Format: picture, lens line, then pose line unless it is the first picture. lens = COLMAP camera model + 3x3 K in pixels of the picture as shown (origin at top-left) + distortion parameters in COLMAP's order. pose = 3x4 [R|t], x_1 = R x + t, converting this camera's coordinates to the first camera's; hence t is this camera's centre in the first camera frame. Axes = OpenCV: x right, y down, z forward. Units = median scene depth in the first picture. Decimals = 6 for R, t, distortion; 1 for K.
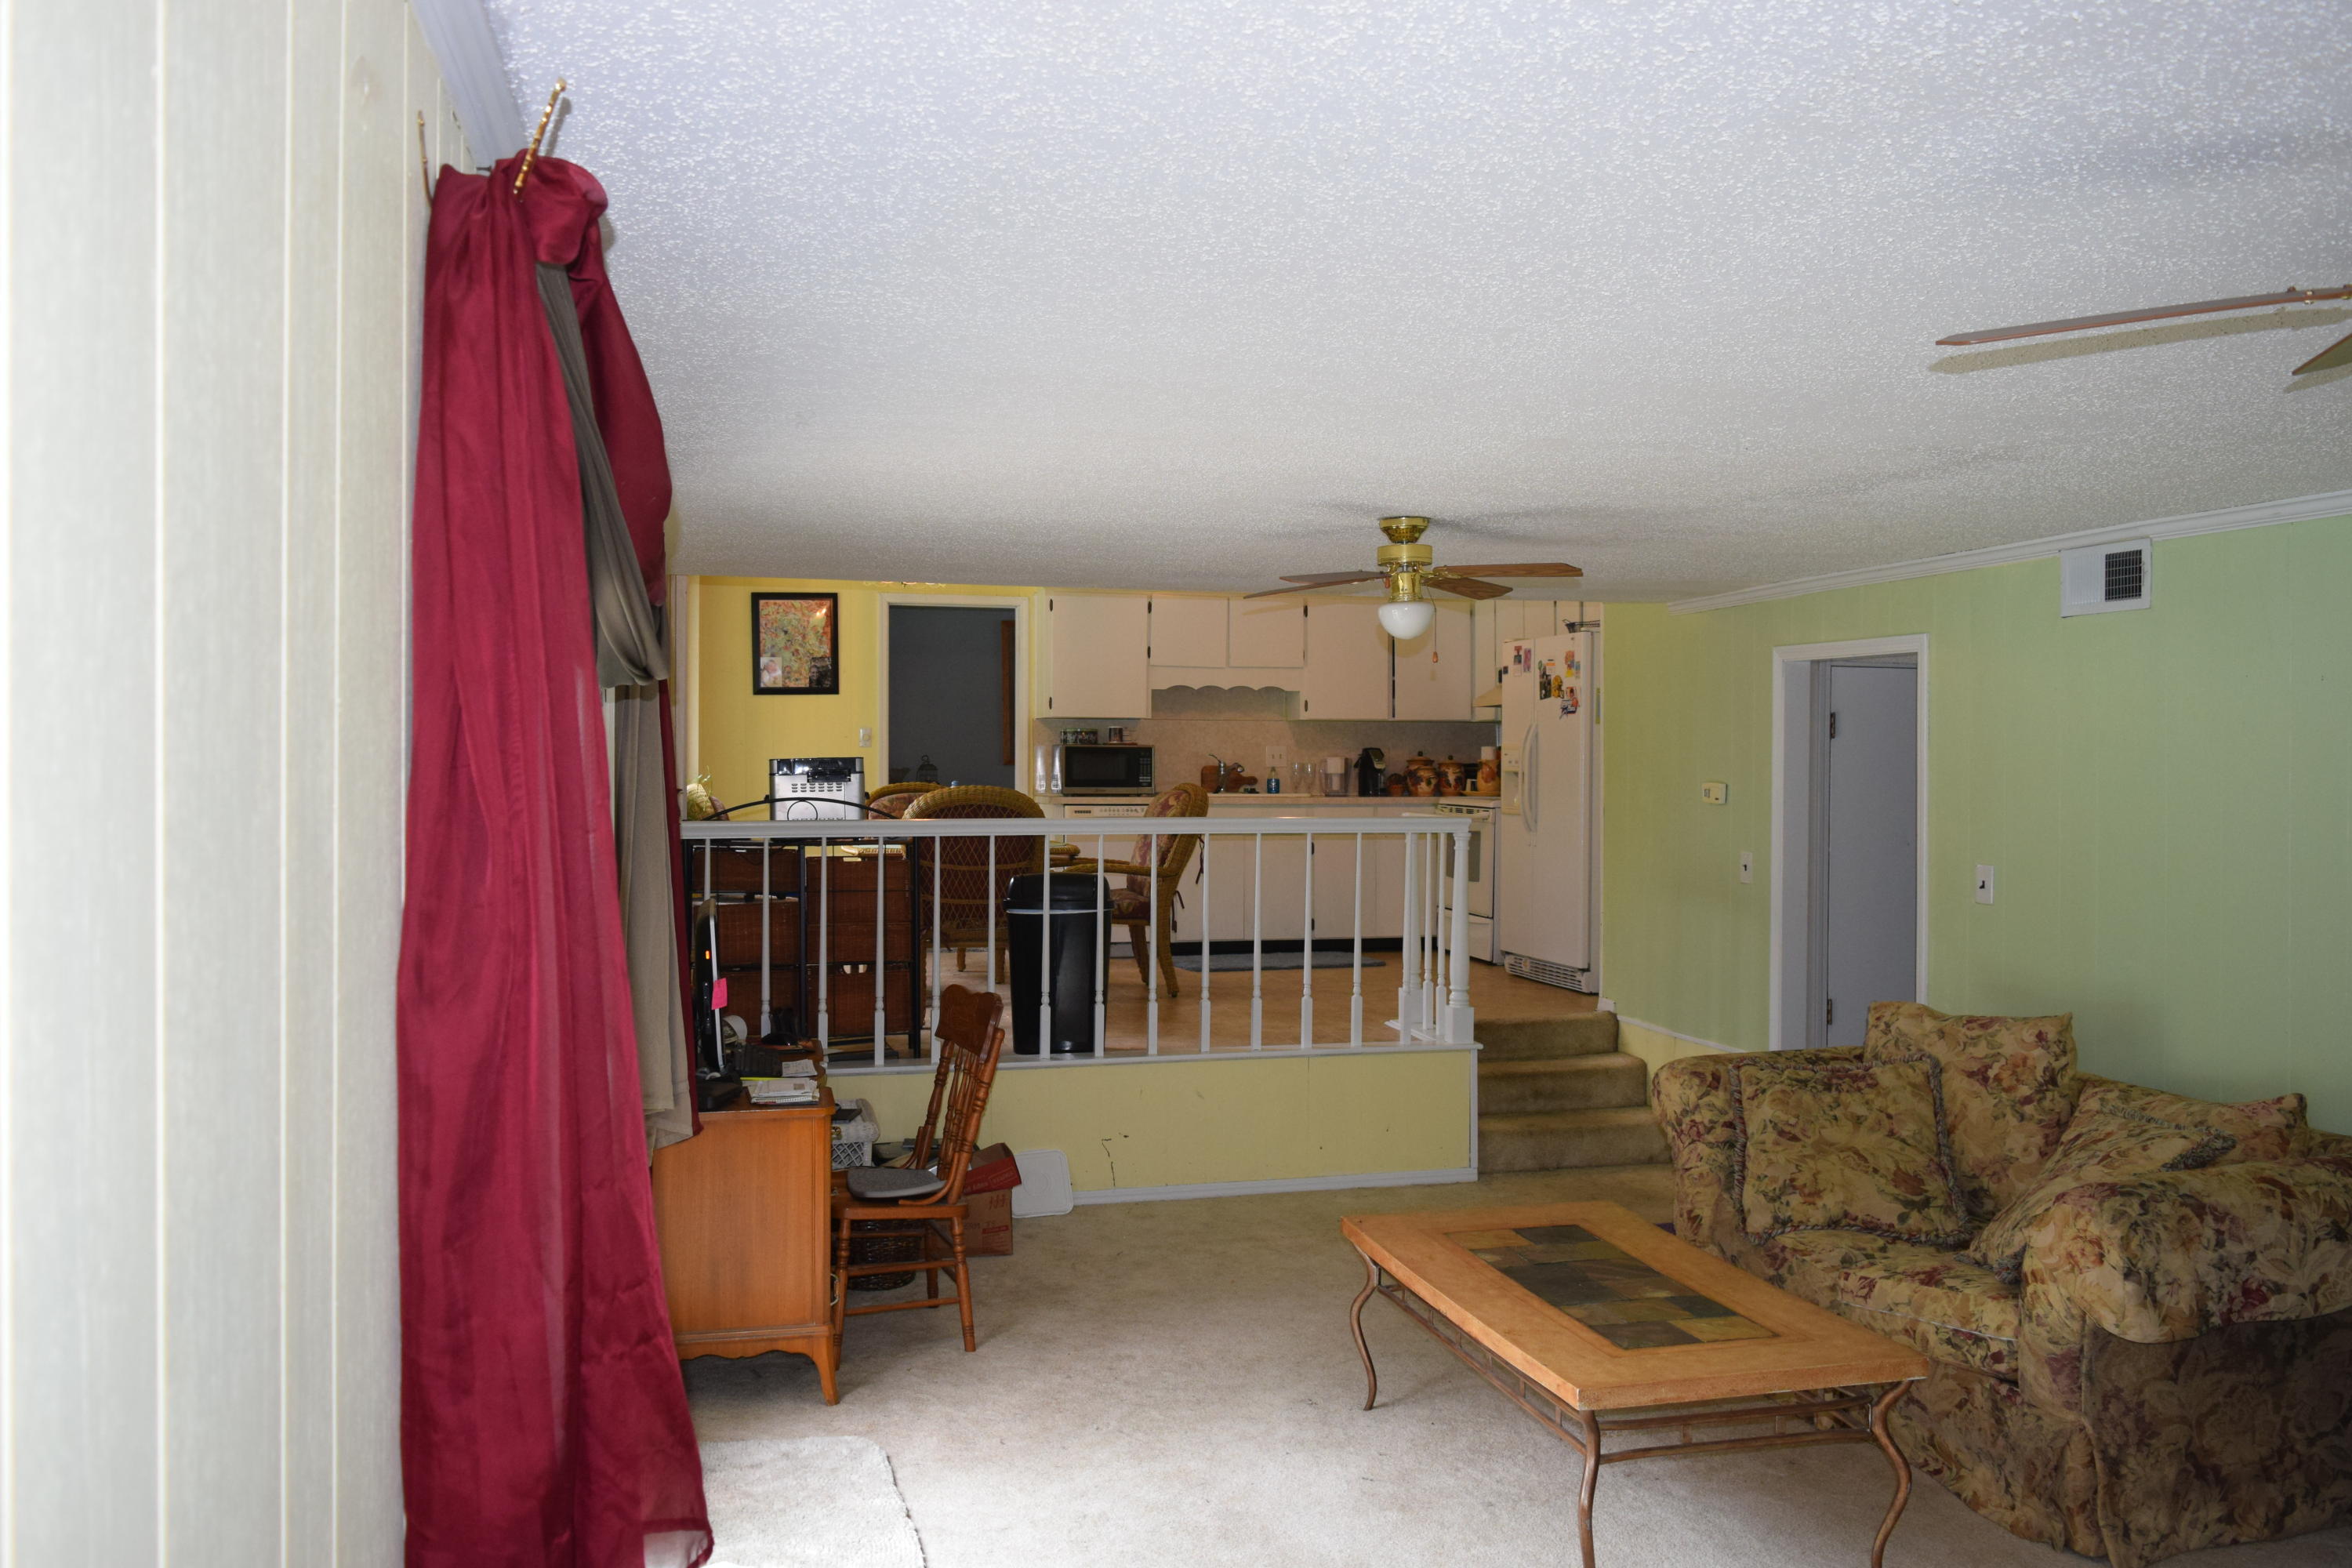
lens RADIAL K [[1829.5, 0, 1176.0], [0, 1829.5, 784.0], [0, 0, 1]] dist [0.010448, 0.007535]
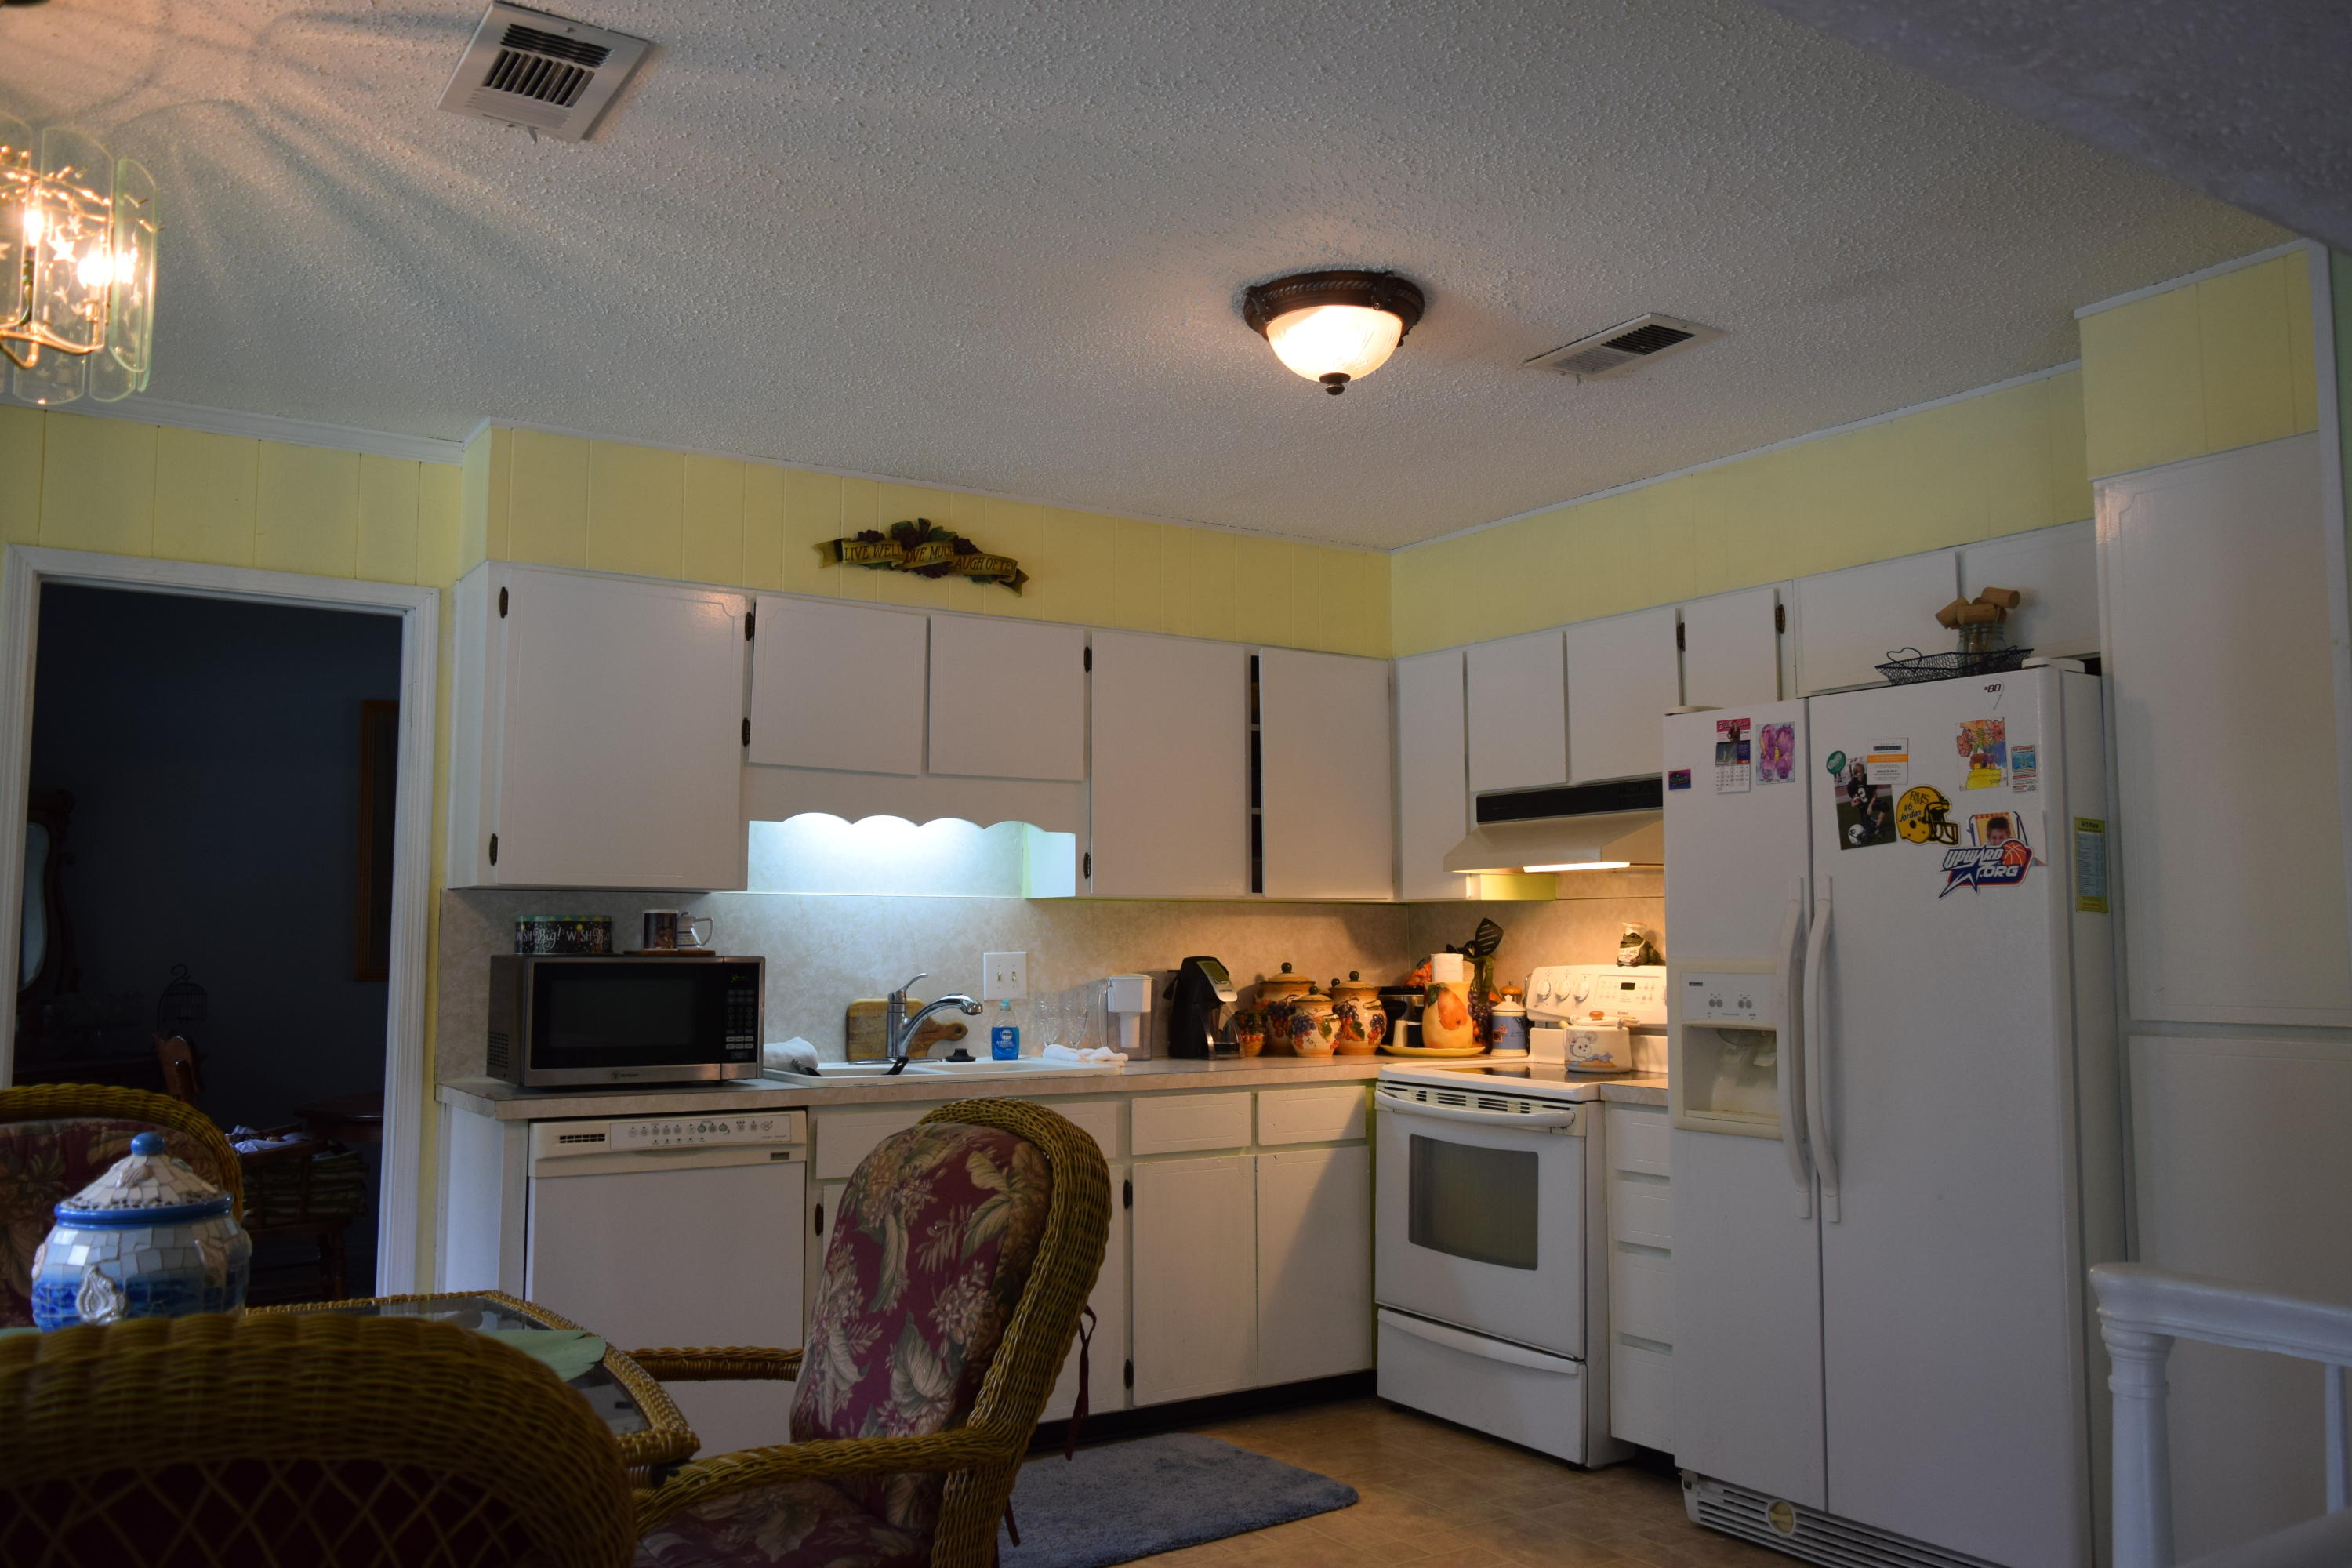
lens RADIAL K [[1829.5, 0, 1176.0], [0, 1829.5, 784.0], [0, 0, 1]] dist [0.010448, 0.007535]
pose [[0.947277, 0.025715, 0.319384, -0.057001], [0.005528, 0.995314, -0.096534, -0.019979], [-0.320370, 0.093210, 0.942696, 0.595170]]
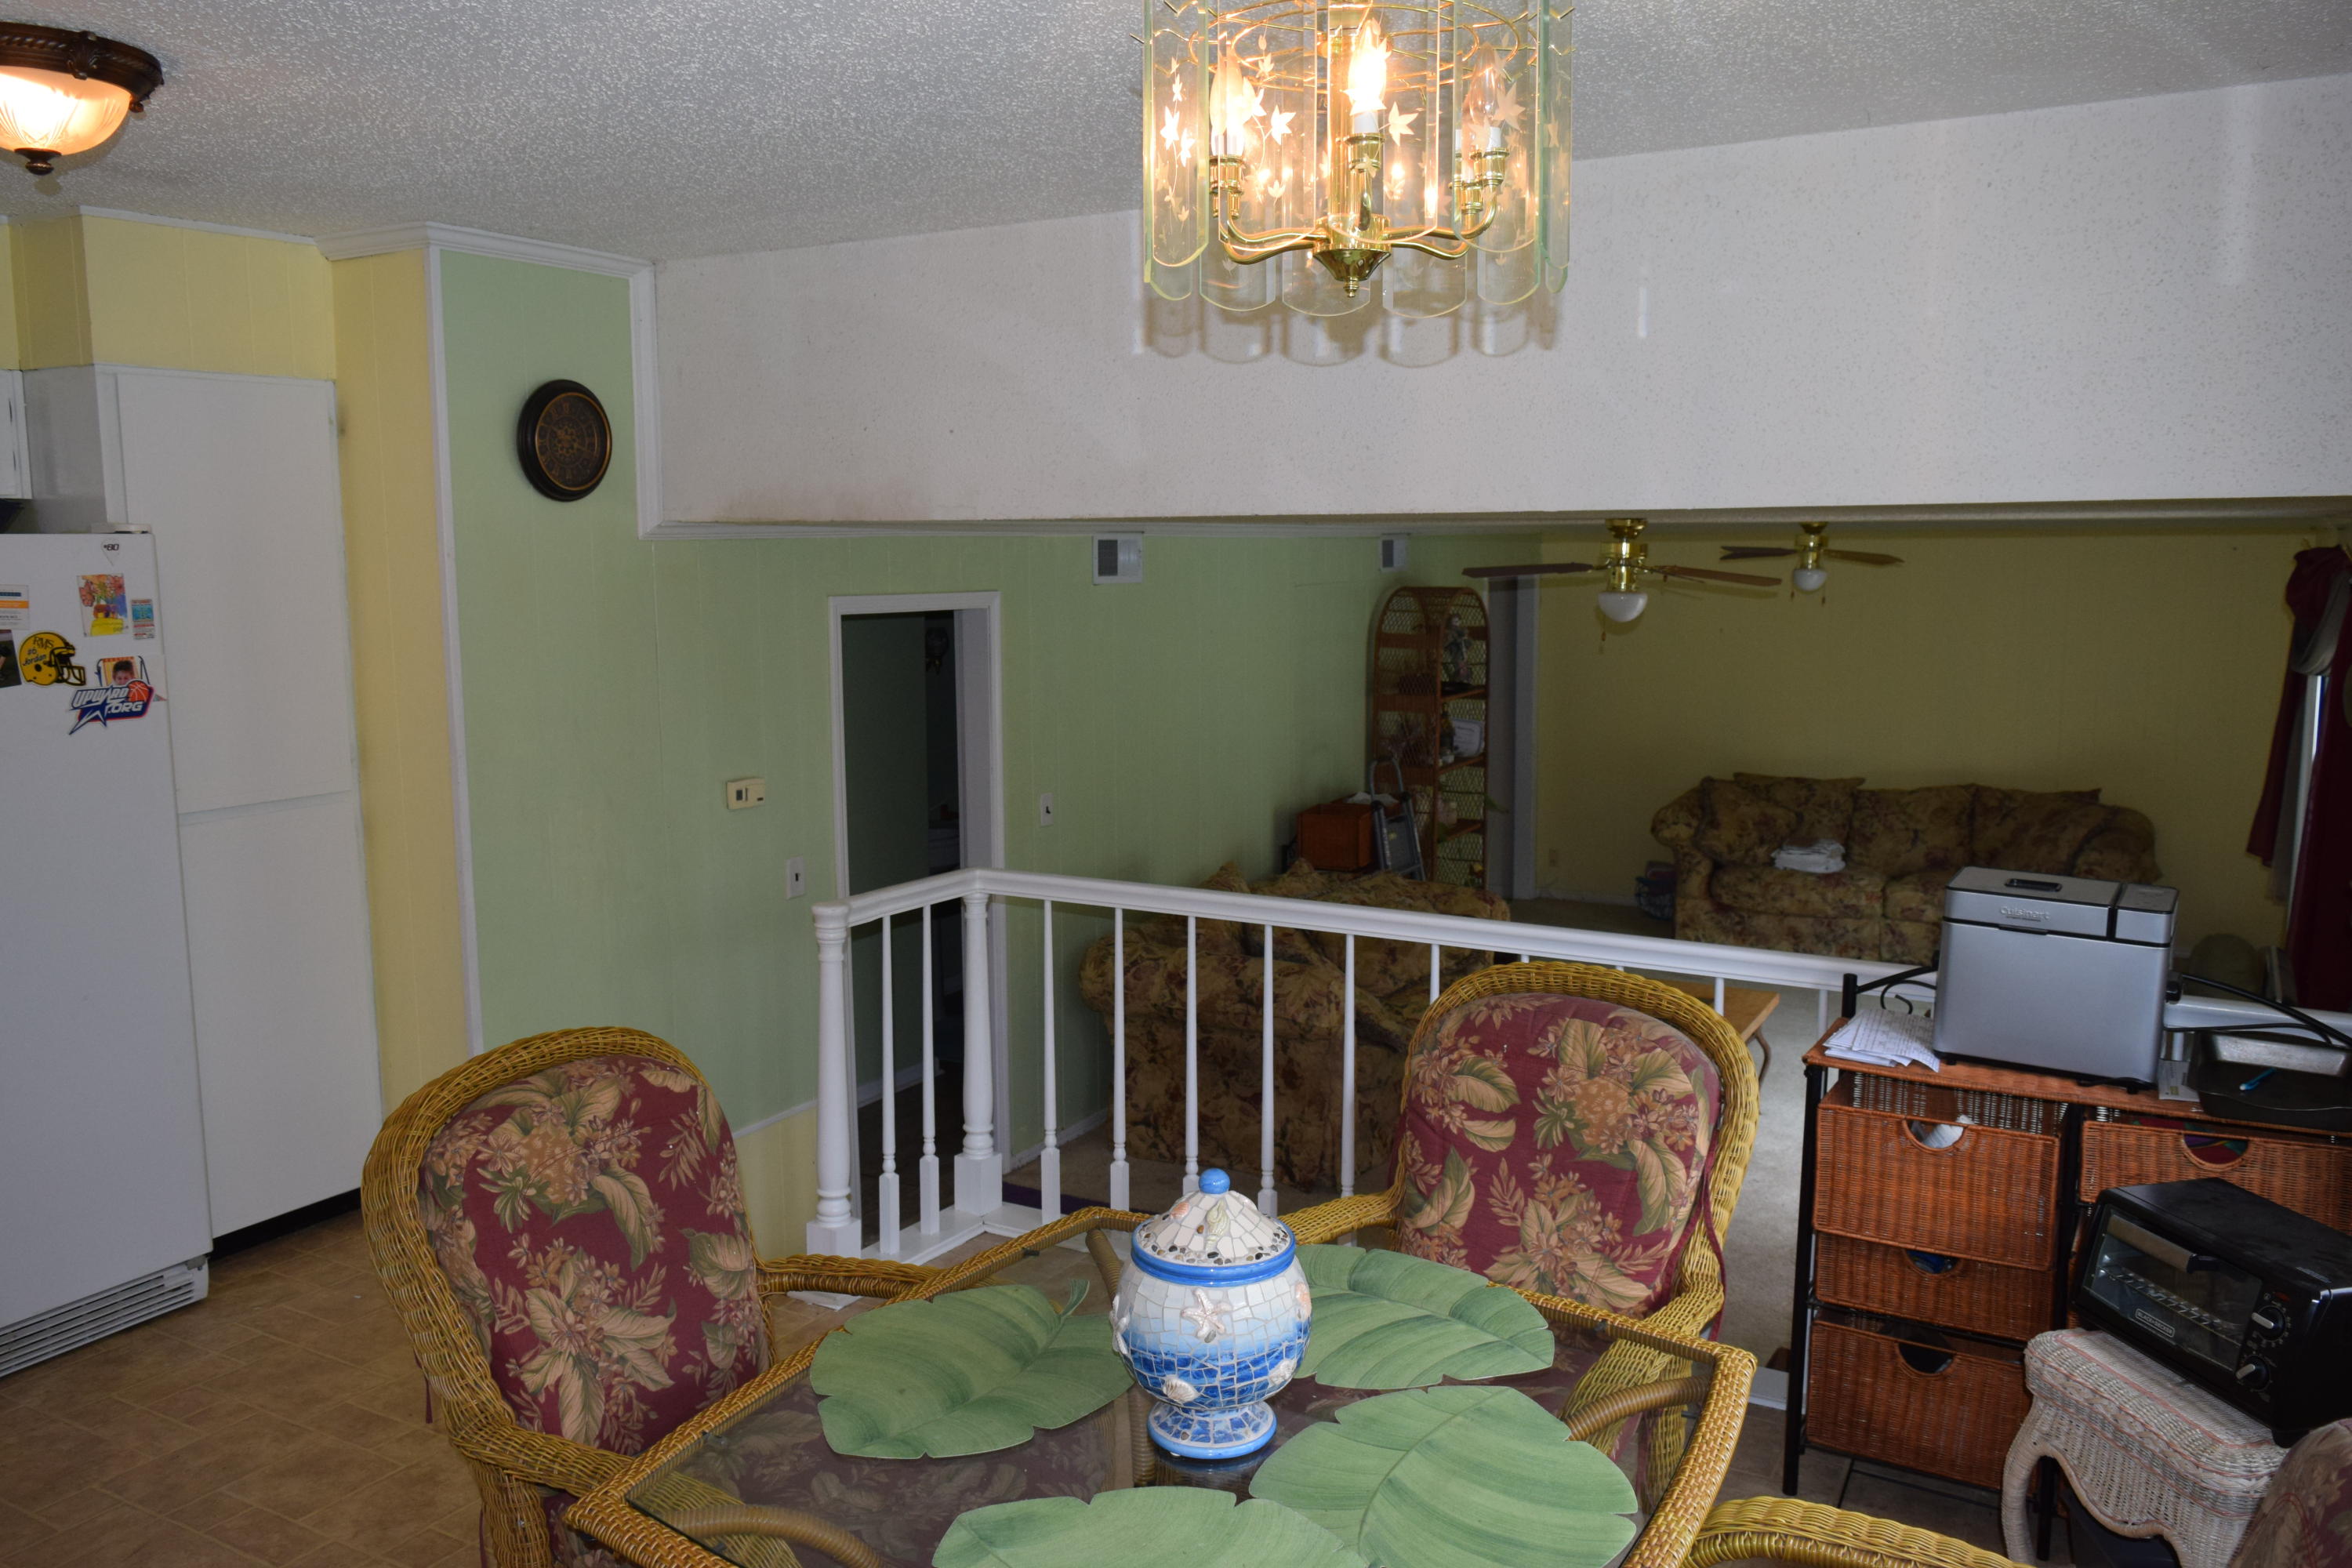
lens RADIAL K [[1829.5, 0, 1176.0], [0, 1829.5, 784.0], [0, 0, 1]] dist [0.010448, 0.007535]
pose [[-0.720863, -0.090593, 0.687131, -0.231423], [0.012728, 0.989523, 0.143814, -0.071063], [-0.692960, 0.112416, -0.712158, 0.976680]]
